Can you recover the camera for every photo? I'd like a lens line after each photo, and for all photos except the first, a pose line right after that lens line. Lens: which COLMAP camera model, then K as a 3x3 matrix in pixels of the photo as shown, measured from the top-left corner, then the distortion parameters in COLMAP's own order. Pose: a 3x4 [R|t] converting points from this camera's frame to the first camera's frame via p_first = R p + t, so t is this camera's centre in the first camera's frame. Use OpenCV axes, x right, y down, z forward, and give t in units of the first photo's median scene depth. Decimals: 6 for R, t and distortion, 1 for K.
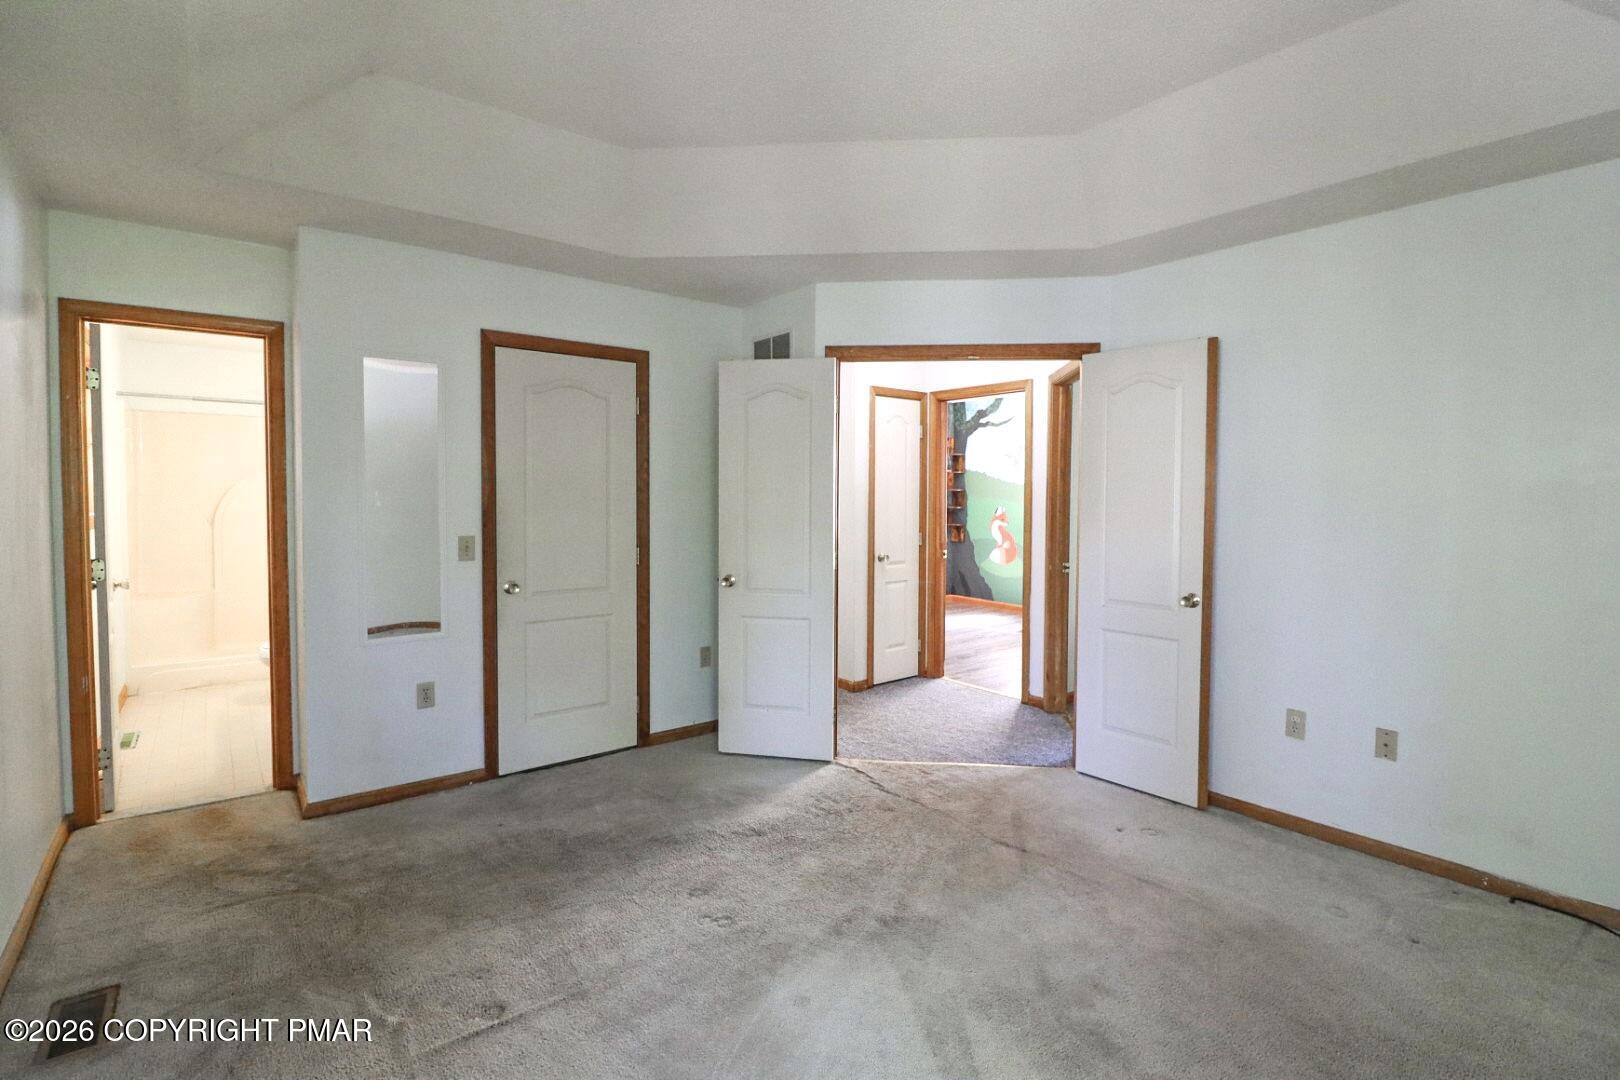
lens RADIAL K [[749.0, 0, 816.4], [0, 749.0, 512.4], [0, 0, 1]] dist [0.000838, -0.013469]
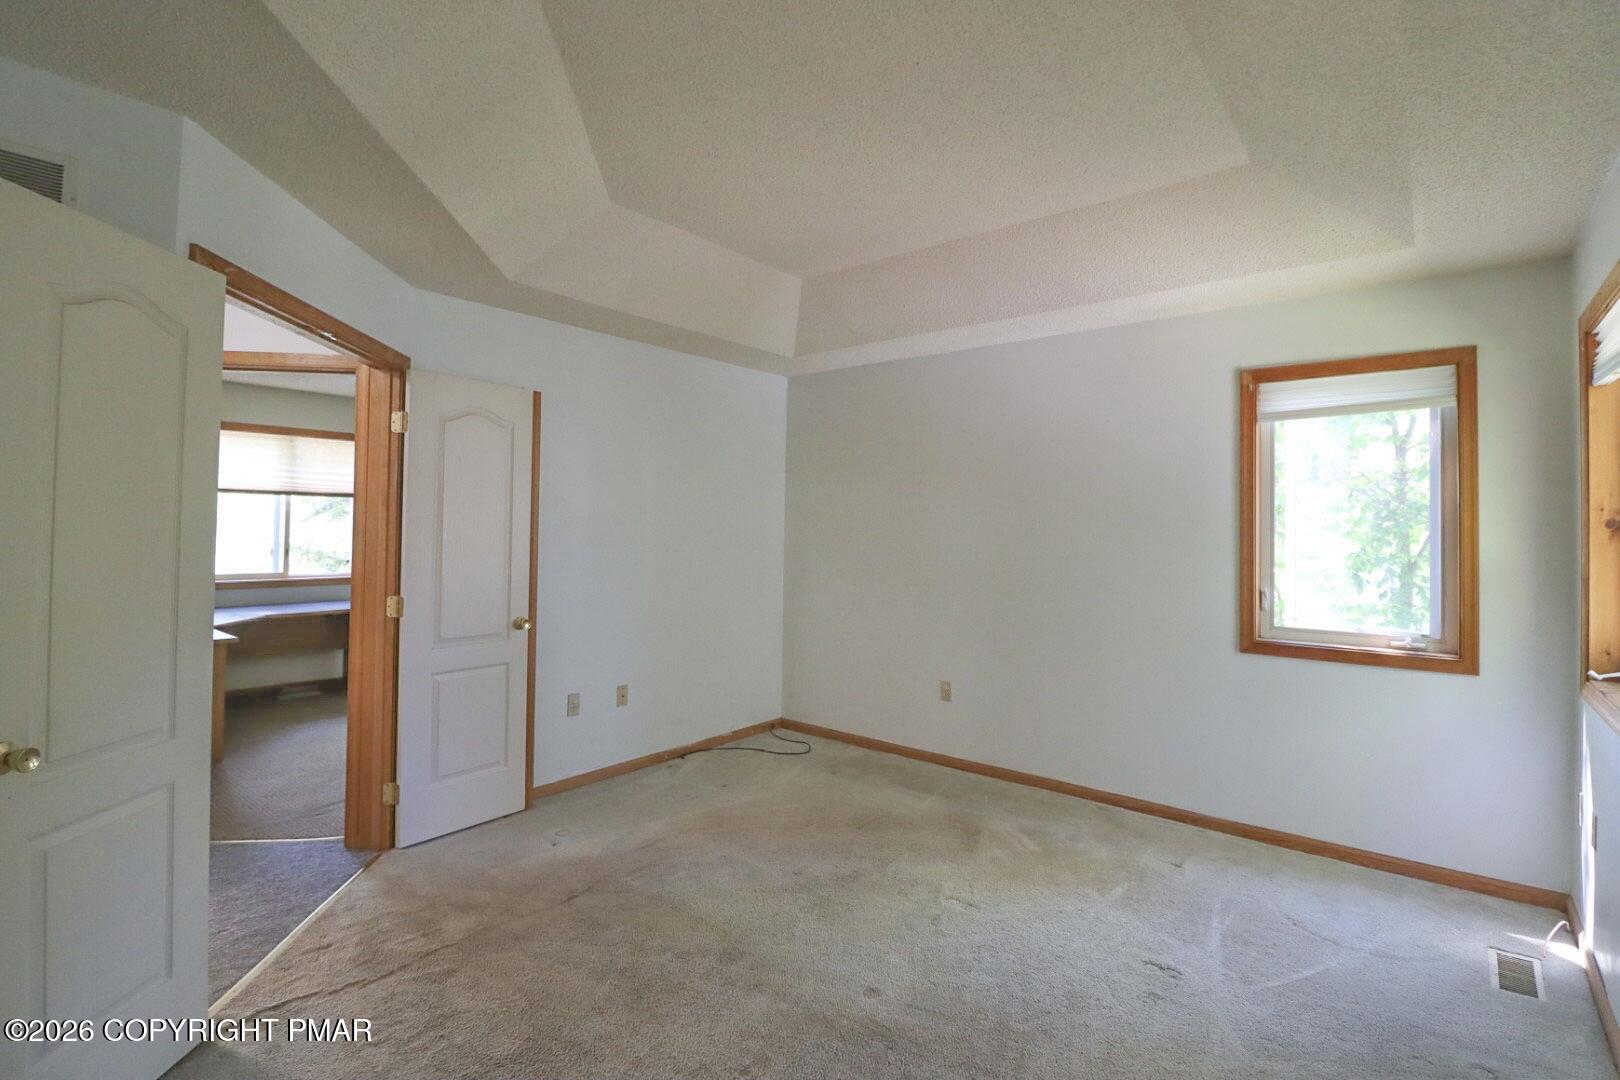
lens RADIAL K [[750.7, 0, 815.7], [0, 750.7, 508.7], [0, 0, 1]] dist [-0.001344, -0.011735]
pose [[-0.203868, 0.015431, 0.978877, -0.614383], [0.010277, 0.999854, -0.013621, -0.028651], [-0.978944, 0.007283, -0.203997, 0.727851]]
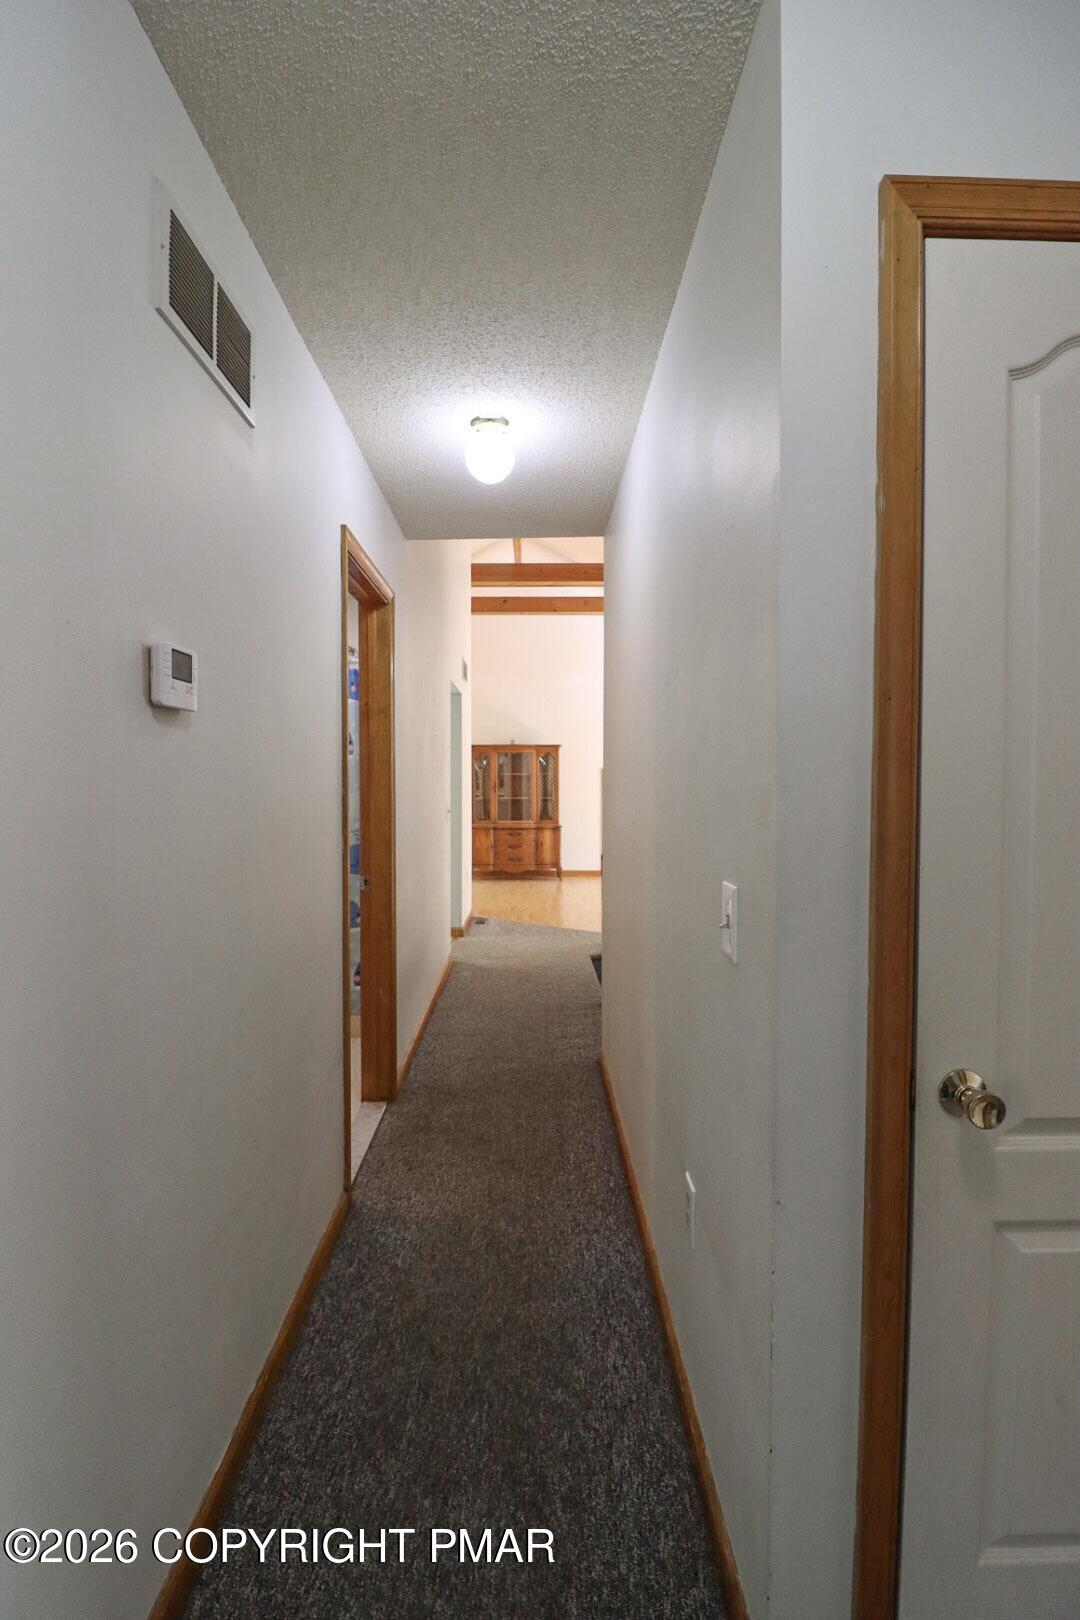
lens RADIAL K [[749.0, 0, 513.6], [0, 749.0, 798.4], [0, 0, 1]] dist [0.000838, -0.013469]
pose [[0.778289, 0.015017, -0.627726, 0.172402], [-0.015108, 0.999872, 0.005187, -0.020769], [0.627724, 0.005447, 0.778417, 1.155040]]
